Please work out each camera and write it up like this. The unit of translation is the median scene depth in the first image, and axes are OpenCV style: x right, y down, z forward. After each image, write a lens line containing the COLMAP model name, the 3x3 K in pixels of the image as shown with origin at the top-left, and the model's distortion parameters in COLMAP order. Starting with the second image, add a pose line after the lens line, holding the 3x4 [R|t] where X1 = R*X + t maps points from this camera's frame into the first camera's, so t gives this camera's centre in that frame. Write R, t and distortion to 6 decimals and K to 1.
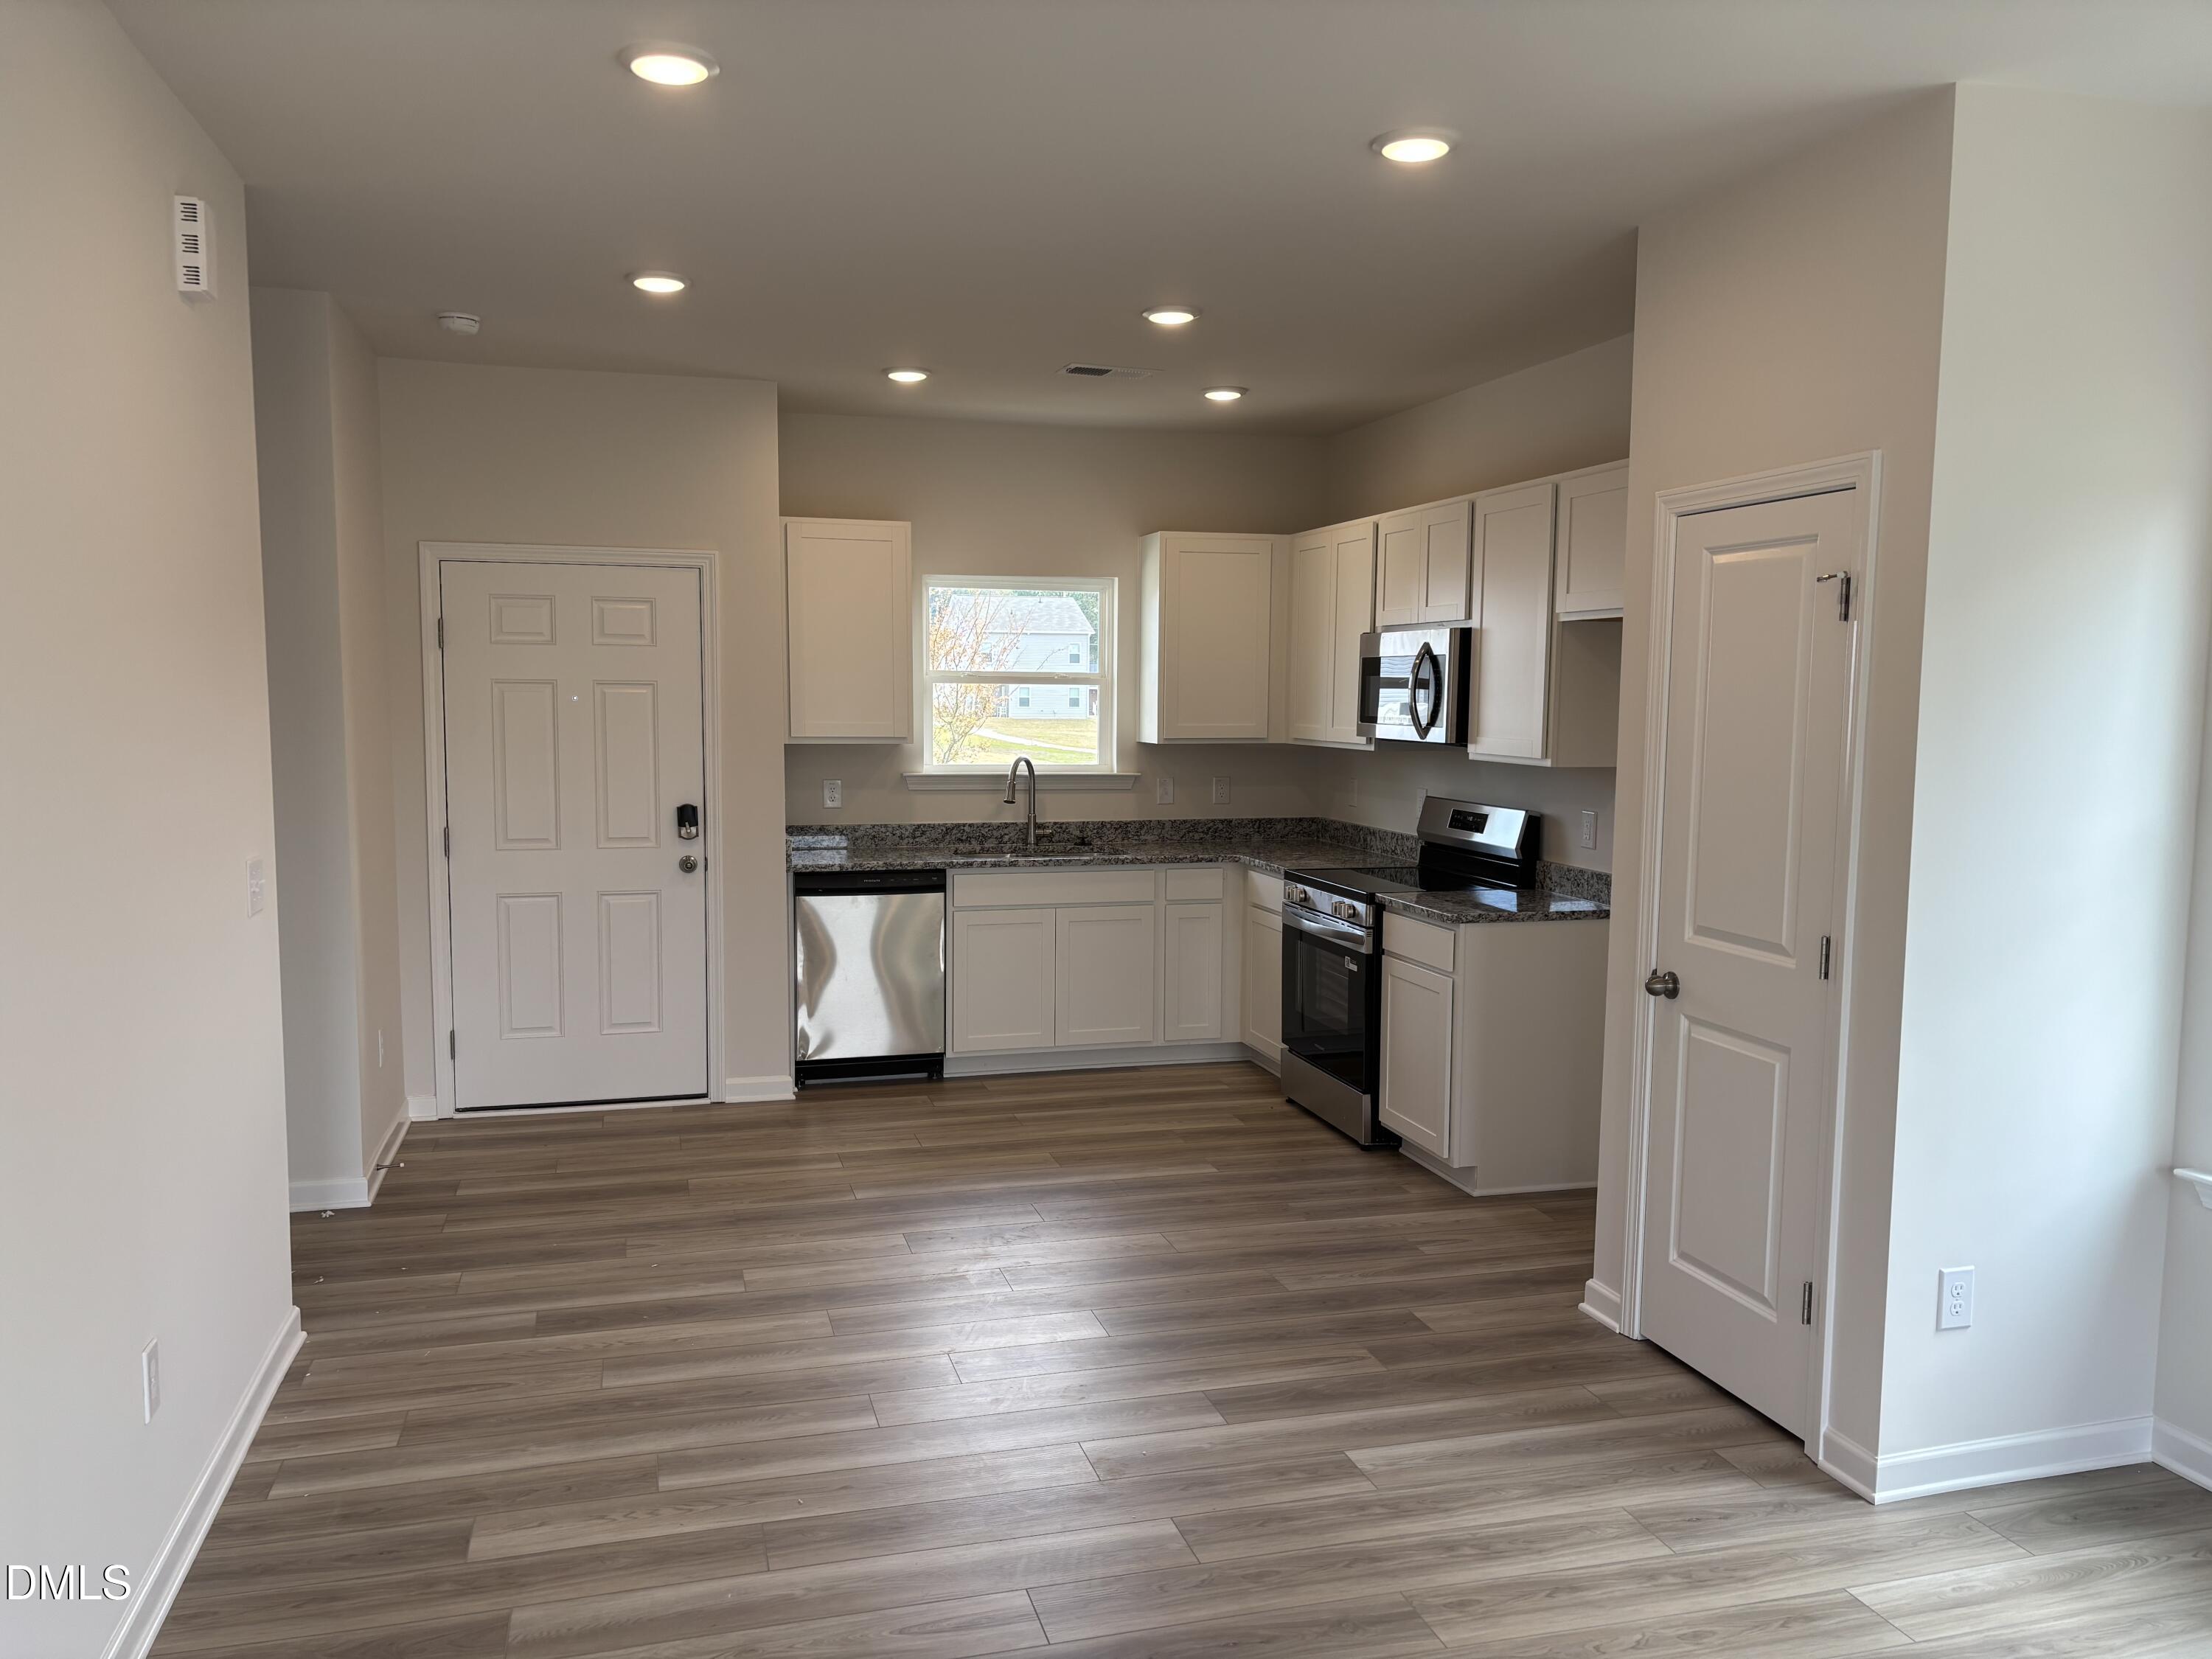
lens RADIAL K [[1656.2, 0, 1104.1], [0, 1656.2, 833.3], [0, 0, 1]] dist [0.002104, 0.000732]
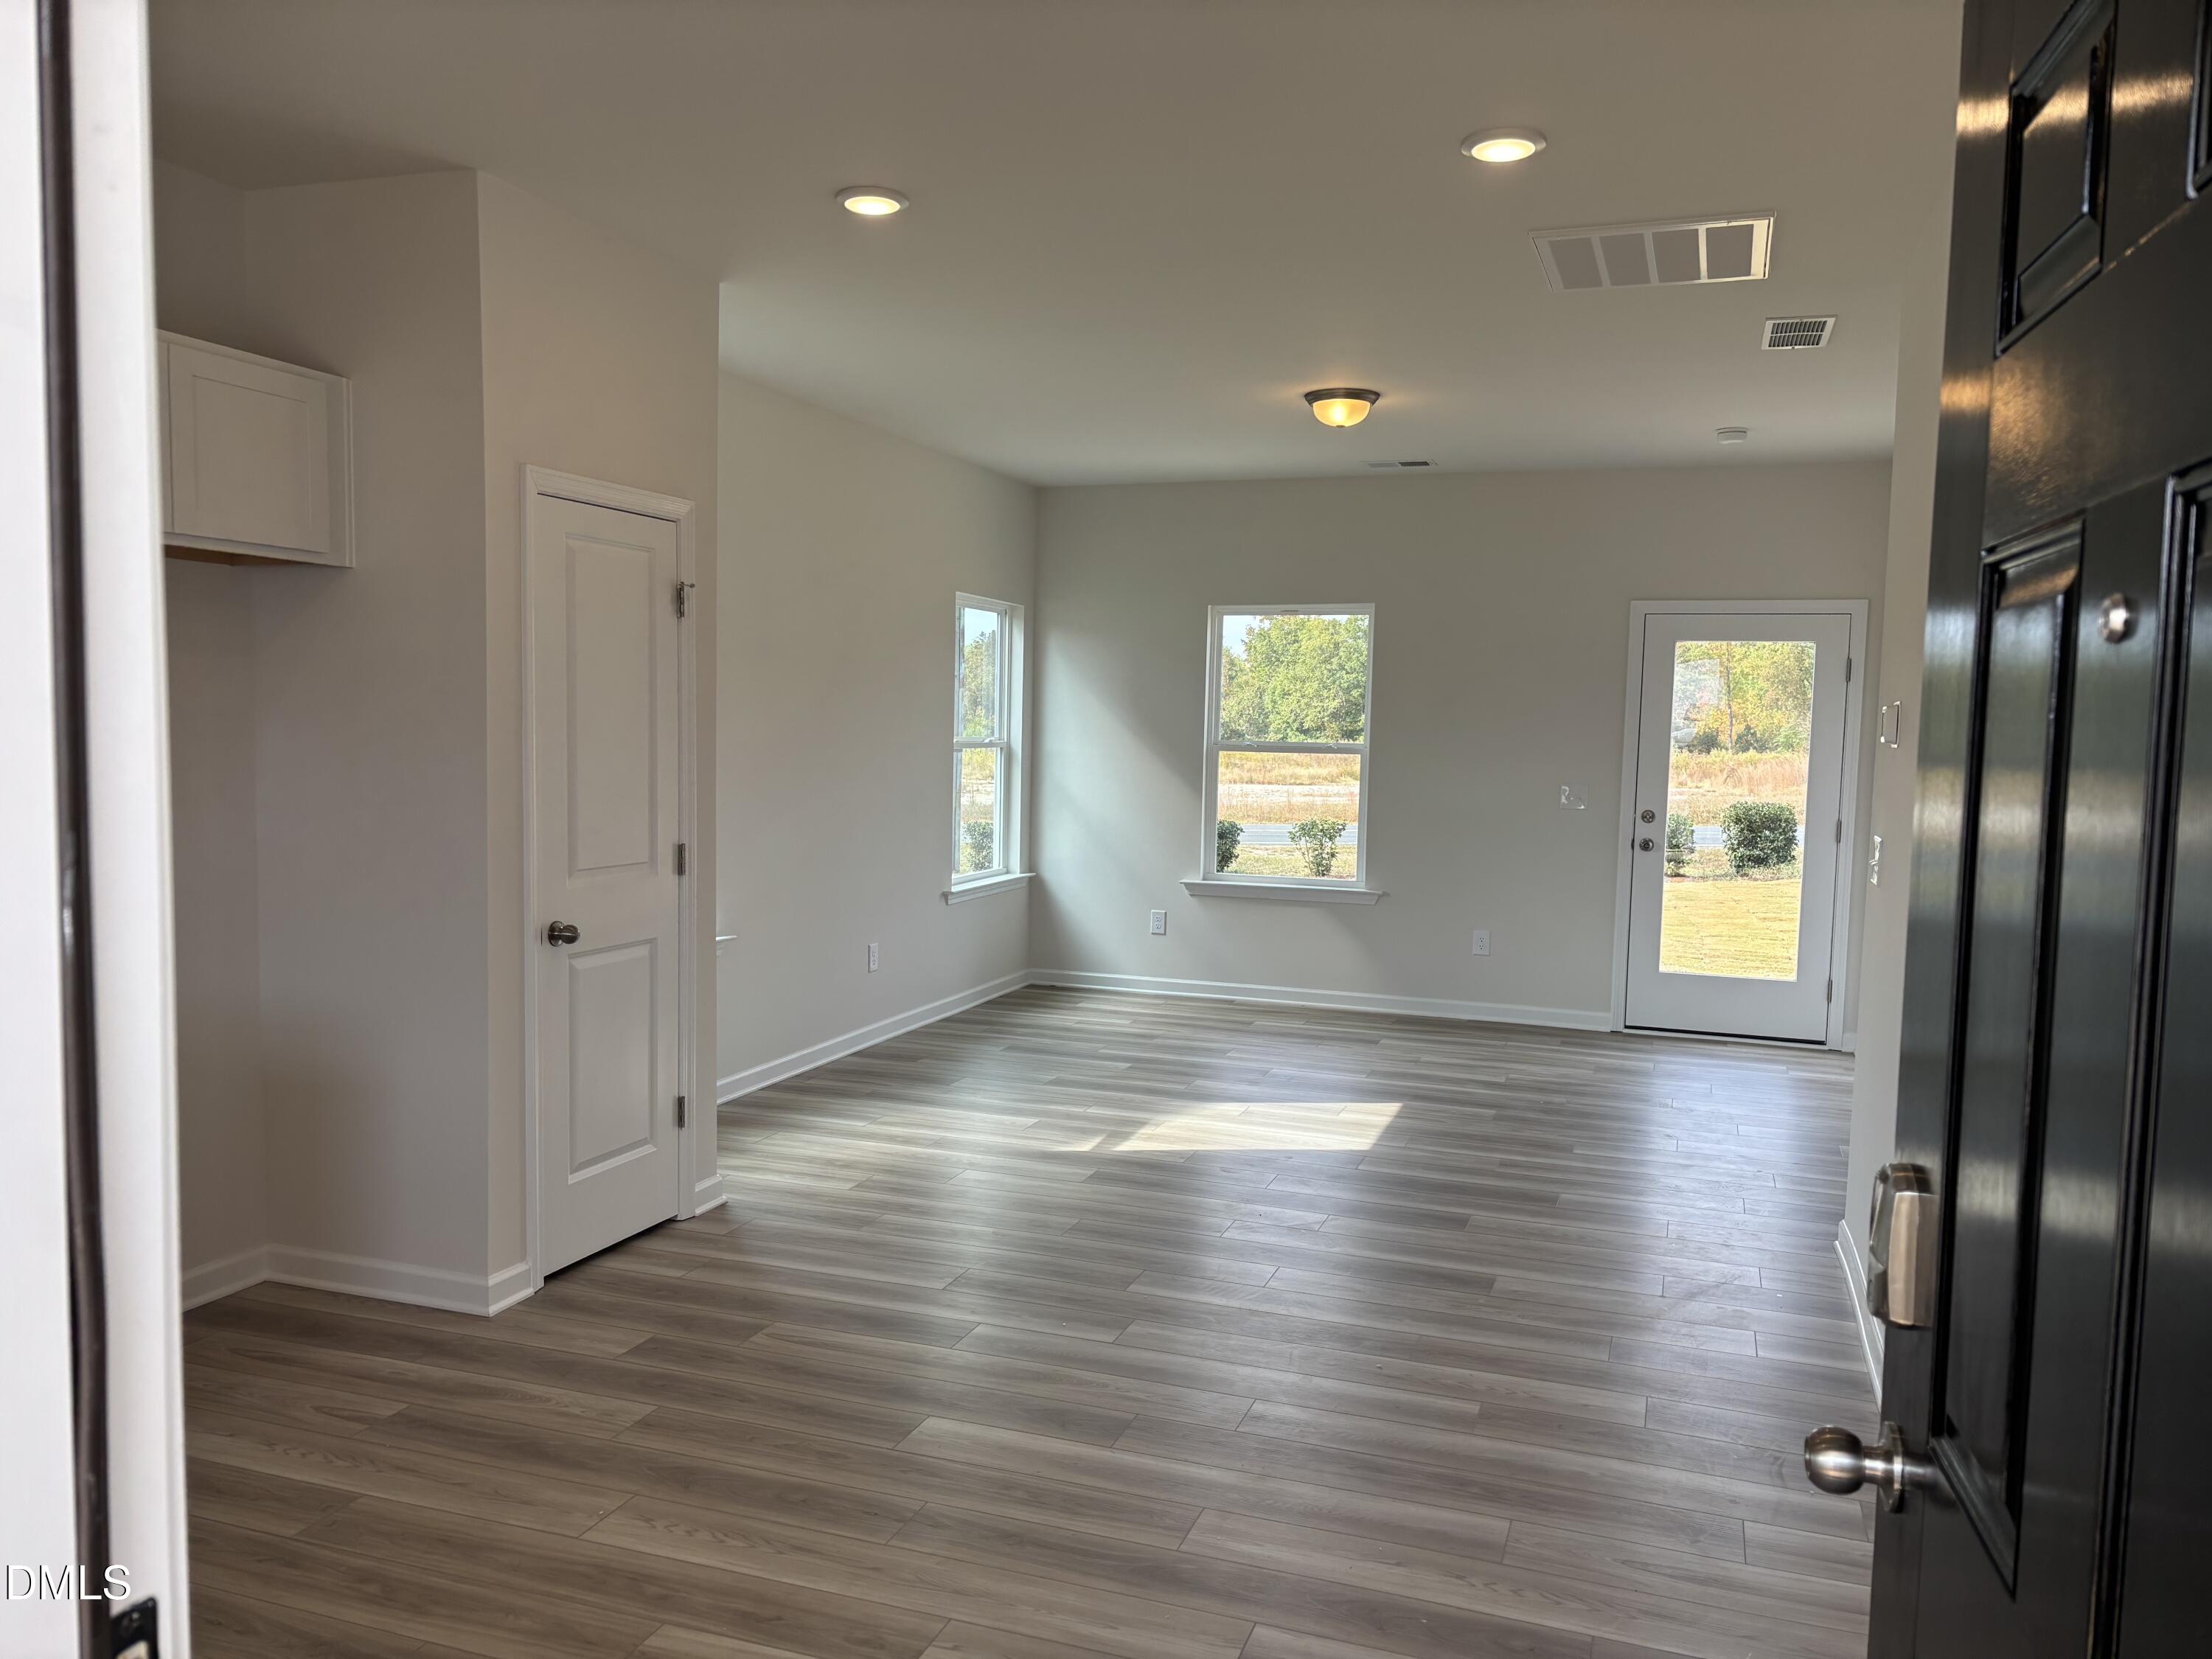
lens RADIAL K [[1656.2, 0, 1105.2], [0, 1656.2, 834.2], [0, 0, 1]] dist [0.002104, 0.000732]
pose [[-0.817503, -0.061783, 0.572601, -0.565225], [0.027633, 0.988876, 0.146150, -0.119828], [-0.575261, 0.135301, -0.806702, 1.668252]]
